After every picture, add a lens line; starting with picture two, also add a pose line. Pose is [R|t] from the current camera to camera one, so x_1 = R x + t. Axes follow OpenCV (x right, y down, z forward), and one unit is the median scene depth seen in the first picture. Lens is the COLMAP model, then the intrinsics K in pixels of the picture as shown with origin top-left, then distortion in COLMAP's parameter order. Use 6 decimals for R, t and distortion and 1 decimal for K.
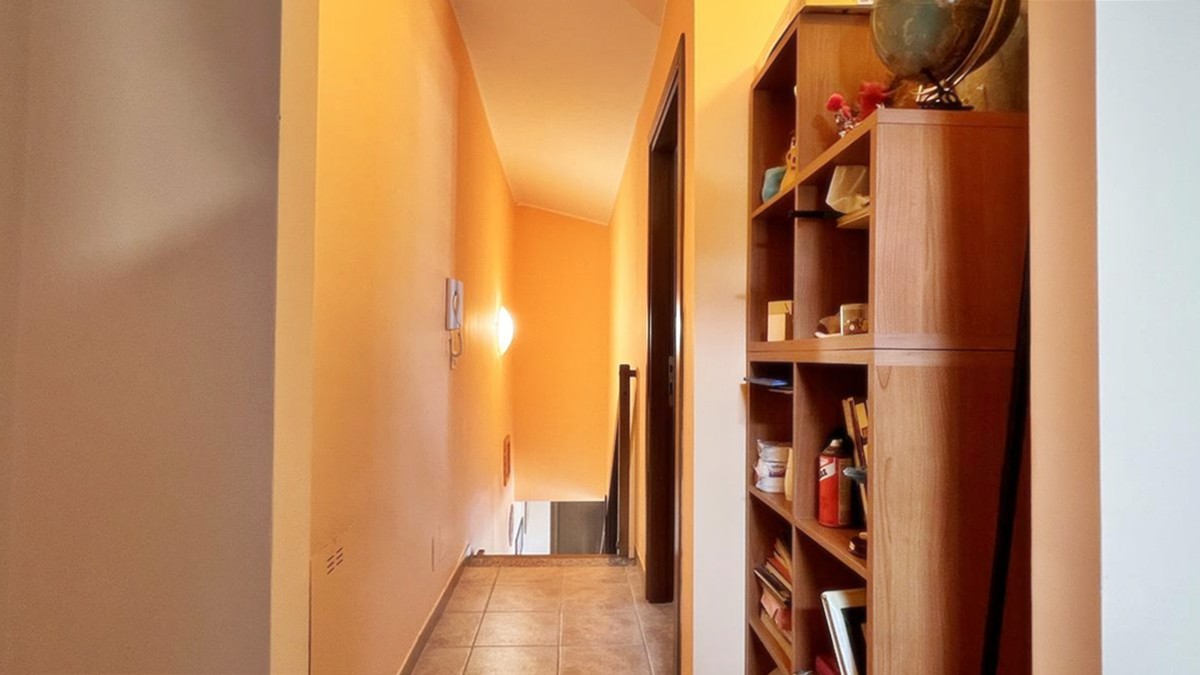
lens RADIAL K [[642.8, 0, 600.7], [0, 642.8, 340.2], [0, 0, 1]] dist [-0.004715, 0.000400]
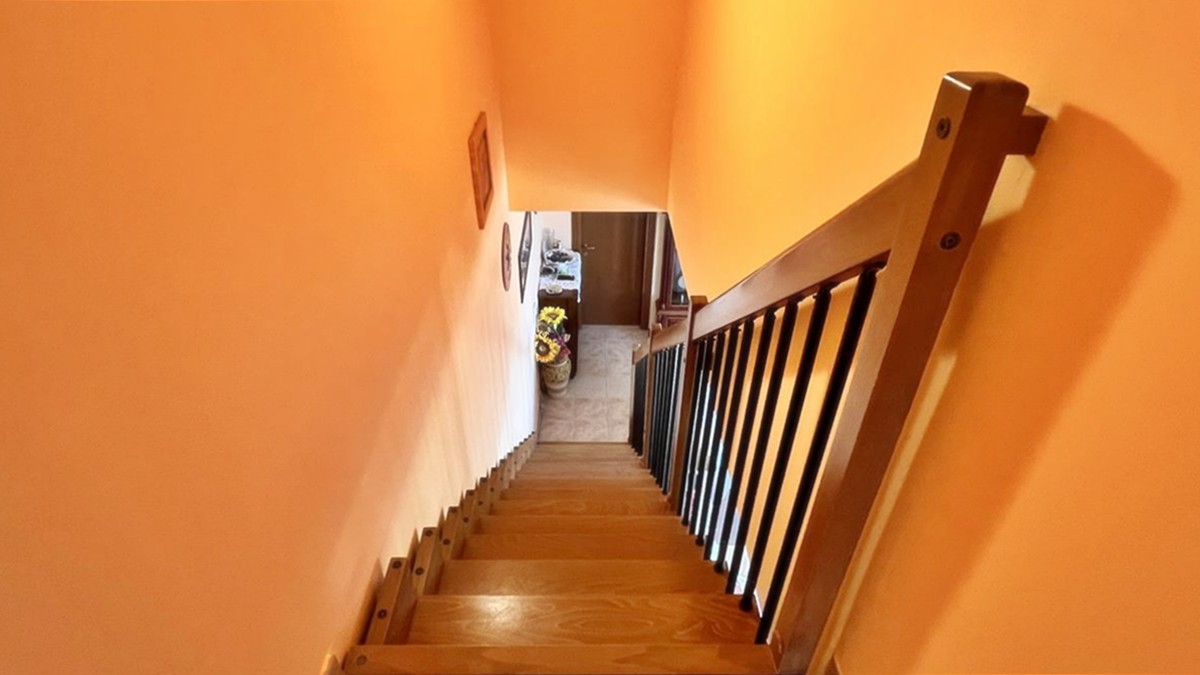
lens RADIAL K [[642.8, 0, 598.4], [0, 642.8, 339.0], [0, 0, 1]] dist [-0.004715, 0.000400]
pose [[0.999558, 0.017346, -0.024158, -0.035893], [0.000374, 0.804913, 0.593392, -0.004784], [0.029739, -0.593139, 0.804551, 0.459157]]
